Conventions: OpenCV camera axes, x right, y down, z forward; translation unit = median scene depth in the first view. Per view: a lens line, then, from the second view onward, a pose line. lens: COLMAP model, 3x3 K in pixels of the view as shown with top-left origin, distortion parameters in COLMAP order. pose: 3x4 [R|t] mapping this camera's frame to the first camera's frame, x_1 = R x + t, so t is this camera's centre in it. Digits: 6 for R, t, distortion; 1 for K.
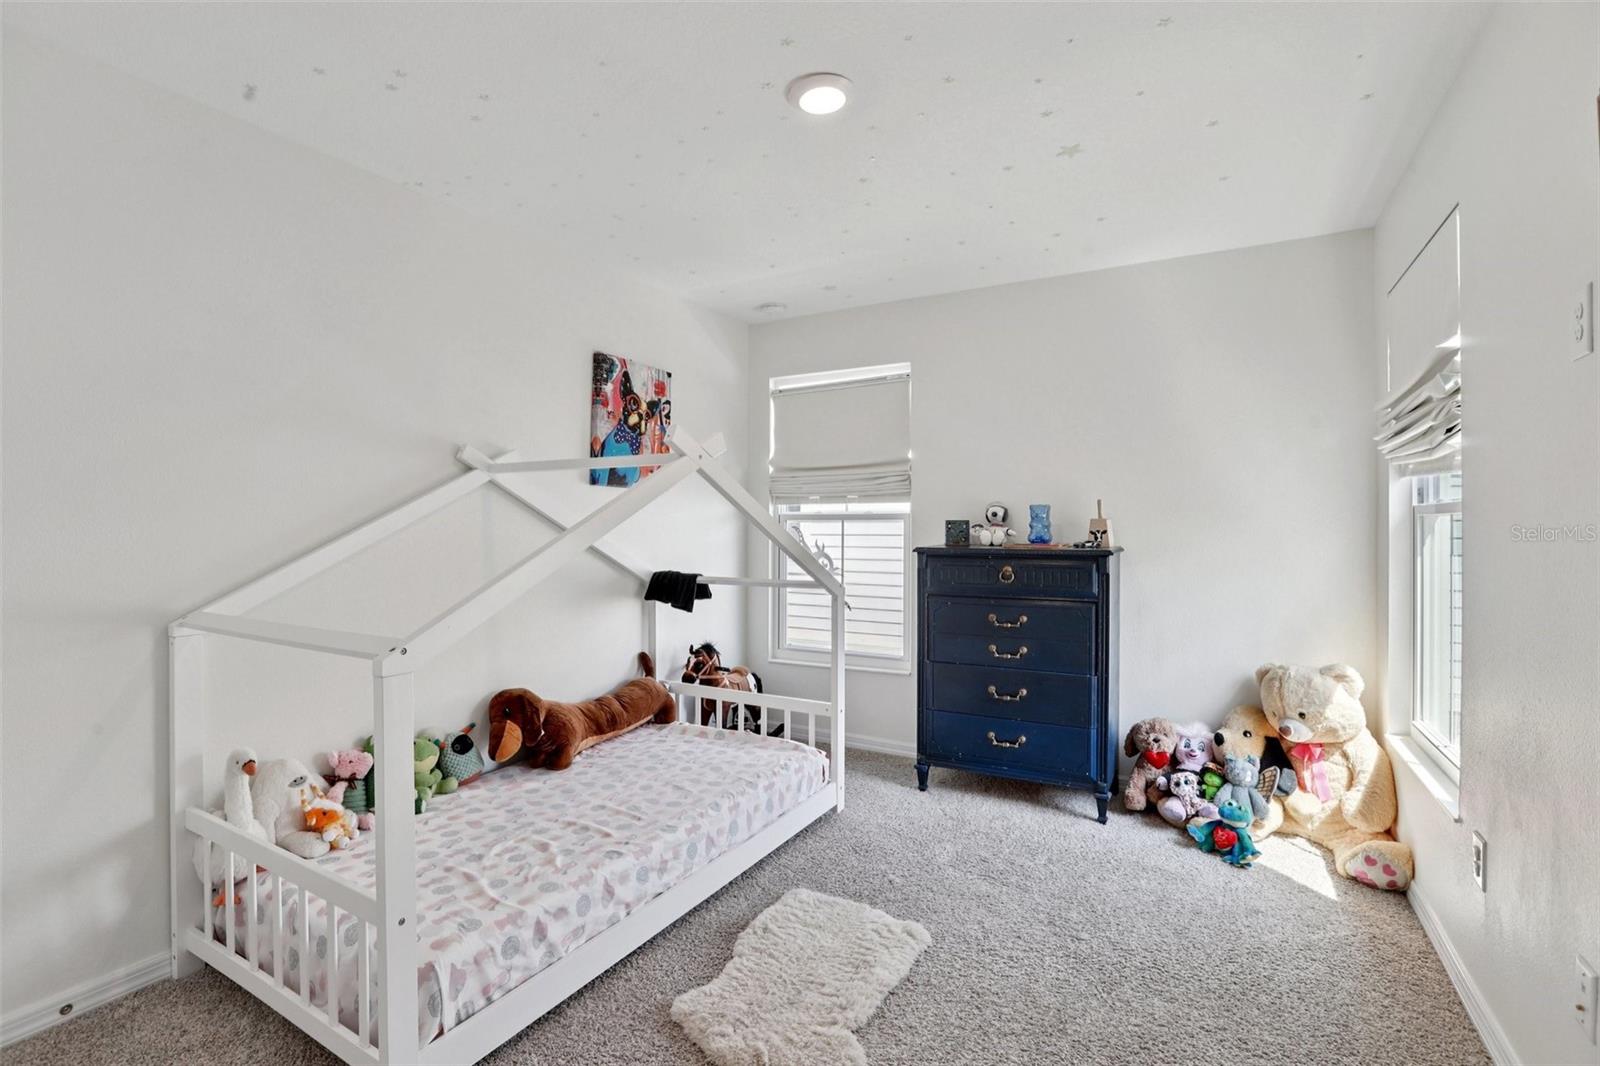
lens RADIAL K [[732.3, 0, 789.5], [0, 732.3, 525.0], [0, 0, 1]] dist [-0.049440, 0.018578]
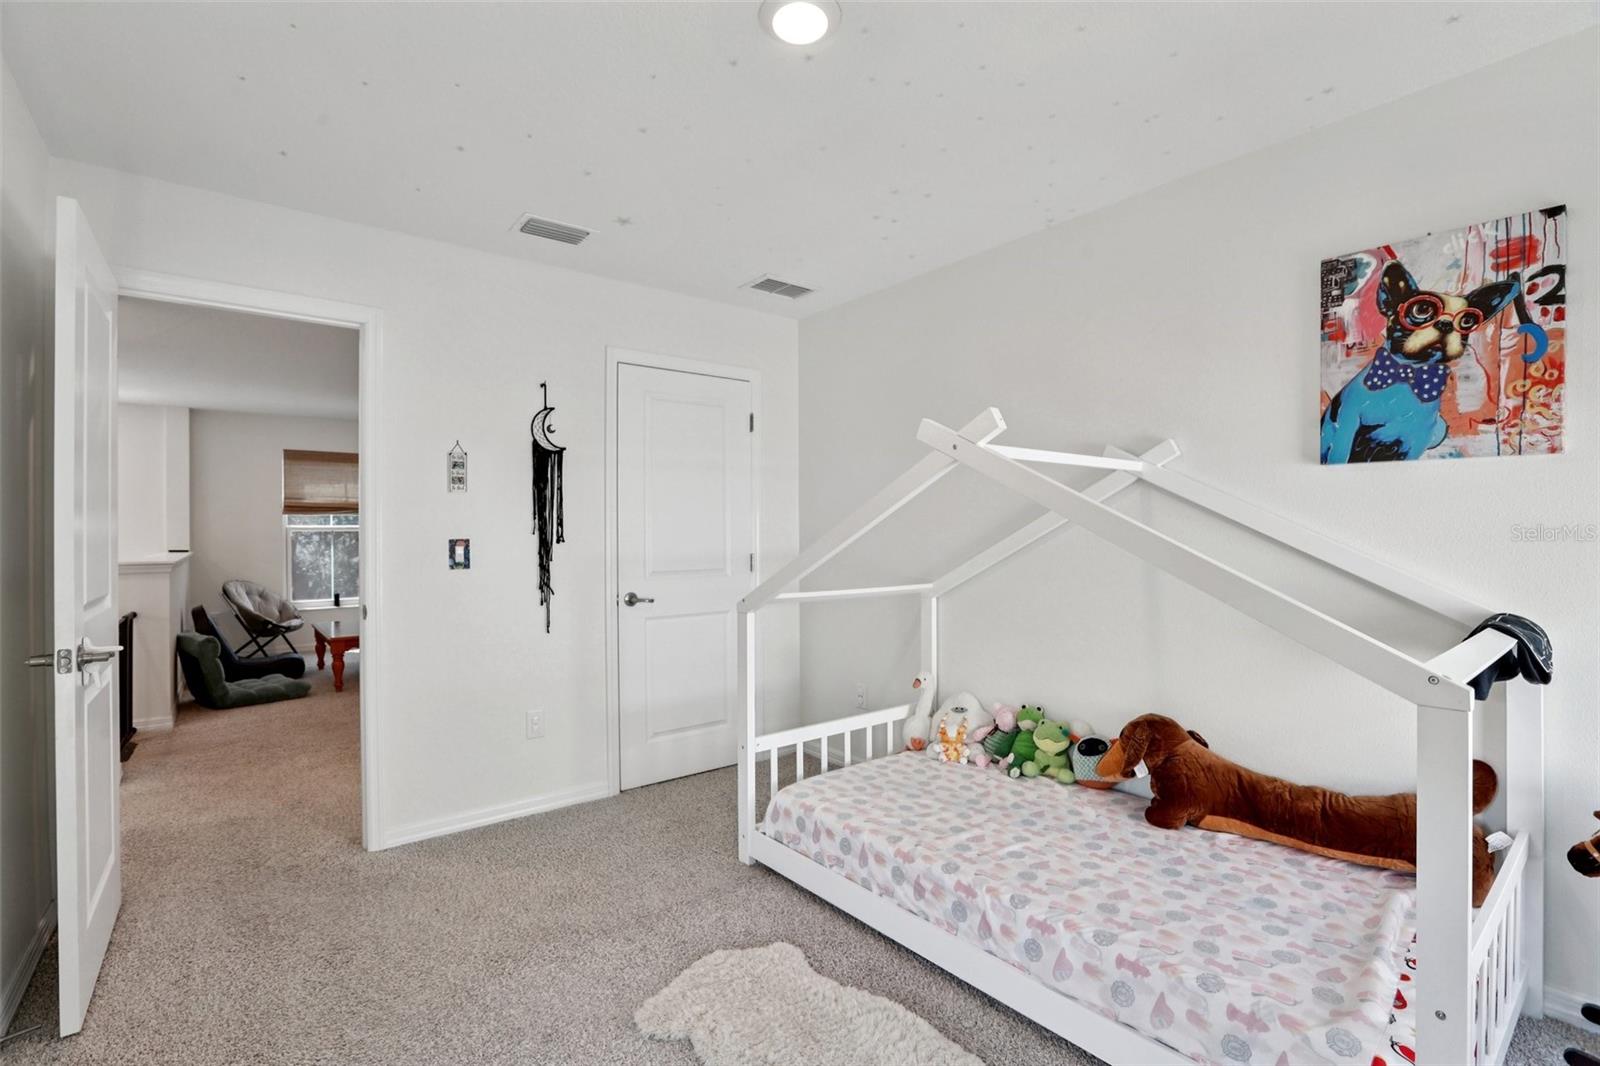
lens RADIAL K [[732.3, 0, 794.3], [0, 732.3, 532.9], [0, 0, 1]] dist [-0.049440, 0.018578]
pose [[-0.352251, 0.003874, -0.935898, 0.542536], [0.008459, 0.999964, 0.000956, 0.002048], [0.935868, -0.007580, -0.352271, 0.836775]]
